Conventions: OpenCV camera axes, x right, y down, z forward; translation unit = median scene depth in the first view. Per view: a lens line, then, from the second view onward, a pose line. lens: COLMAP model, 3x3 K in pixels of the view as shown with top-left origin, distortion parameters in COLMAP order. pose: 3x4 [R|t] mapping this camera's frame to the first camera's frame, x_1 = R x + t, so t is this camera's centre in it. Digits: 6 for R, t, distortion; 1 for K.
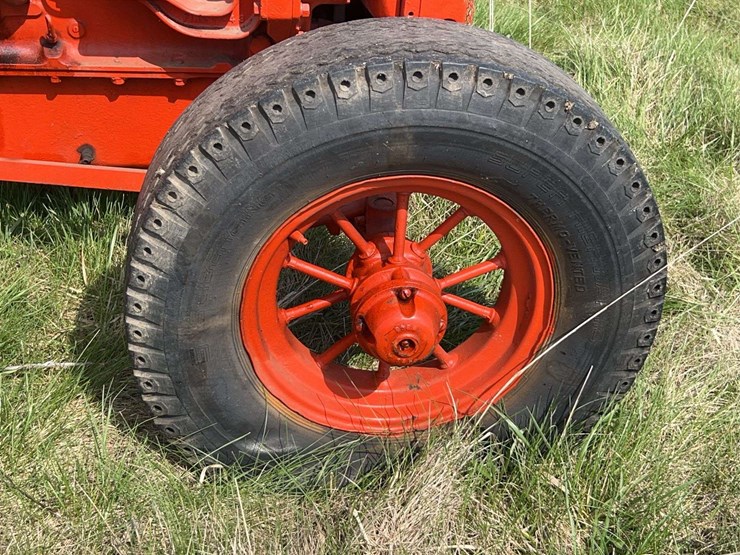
lens RADIAL K [[1046.1, 0, 367.8], [0, 1046.1, 277.4], [0, 0, 1]] dist [0.065885, 0.000000]
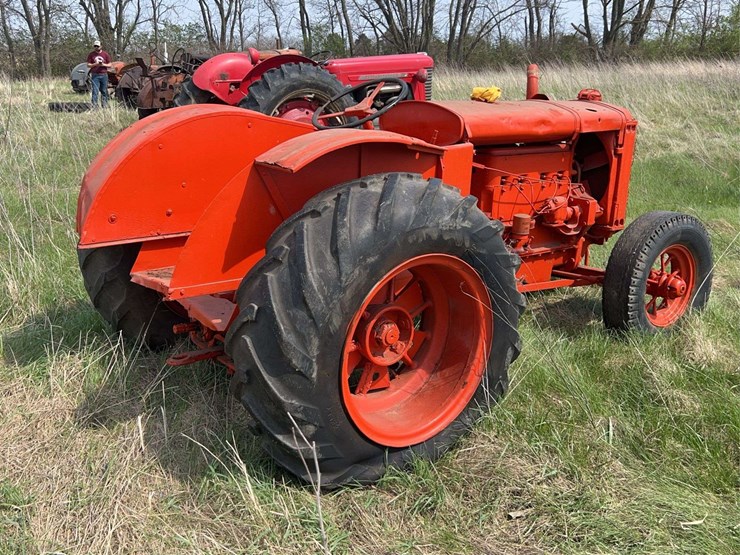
lens RADIAL K [[743.5, 0, 365.1], [0, 743.5, 280.1], [0, 0, 1]] dist [0.033370, 0.000000]
pose [[0.880620, -0.180272, 0.438191, -2.125937], [0.300390, 0.927605, -0.222068, 0.285101], [-0.366435, 0.327186, 0.871019, -0.944968]]
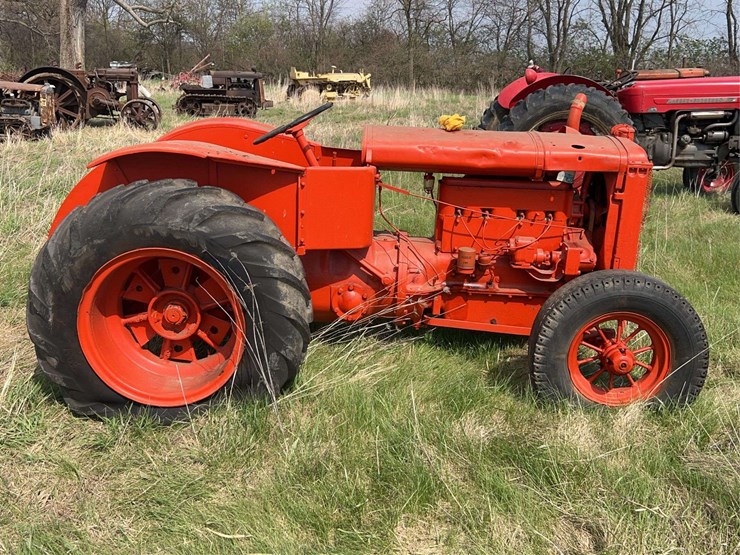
lens RADIAL K [[743.5, 0, 363.4], [0, 743.5, 275.2], [0, 0, 1]] dist [0.033370, 0.000000]
pose [[0.983139, 0.015135, -0.182234, -0.324282], [-0.074075, 0.944104, -0.321216, 0.580159], [0.167186, 0.329299, 0.929307, -1.313775]]
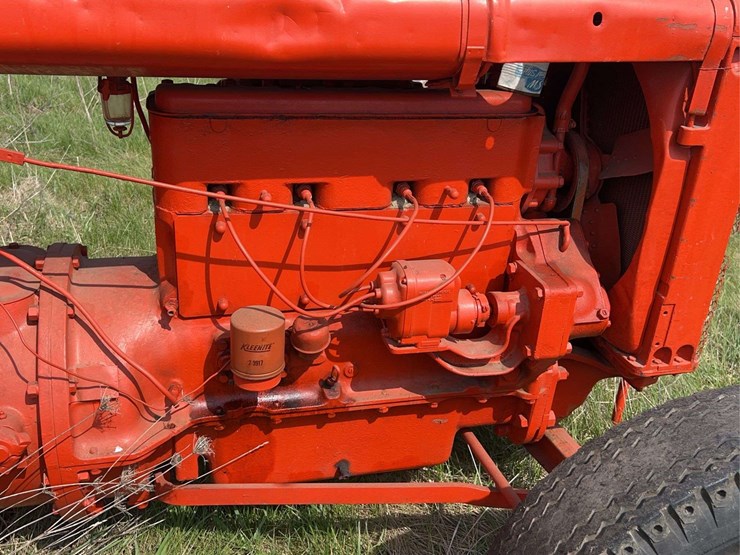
lens RADIAL K [[743.5, 0, 376.4], [0, 743.5, 290.2], [0, 0, 1]] dist [0.033370, 0.000000]
pose [[0.994722, -0.060167, 0.083119, -0.374505], [0.071009, 0.988387, -0.134345, -0.255046], [-0.074071, 0.139538, 0.987443, 0.245738]]
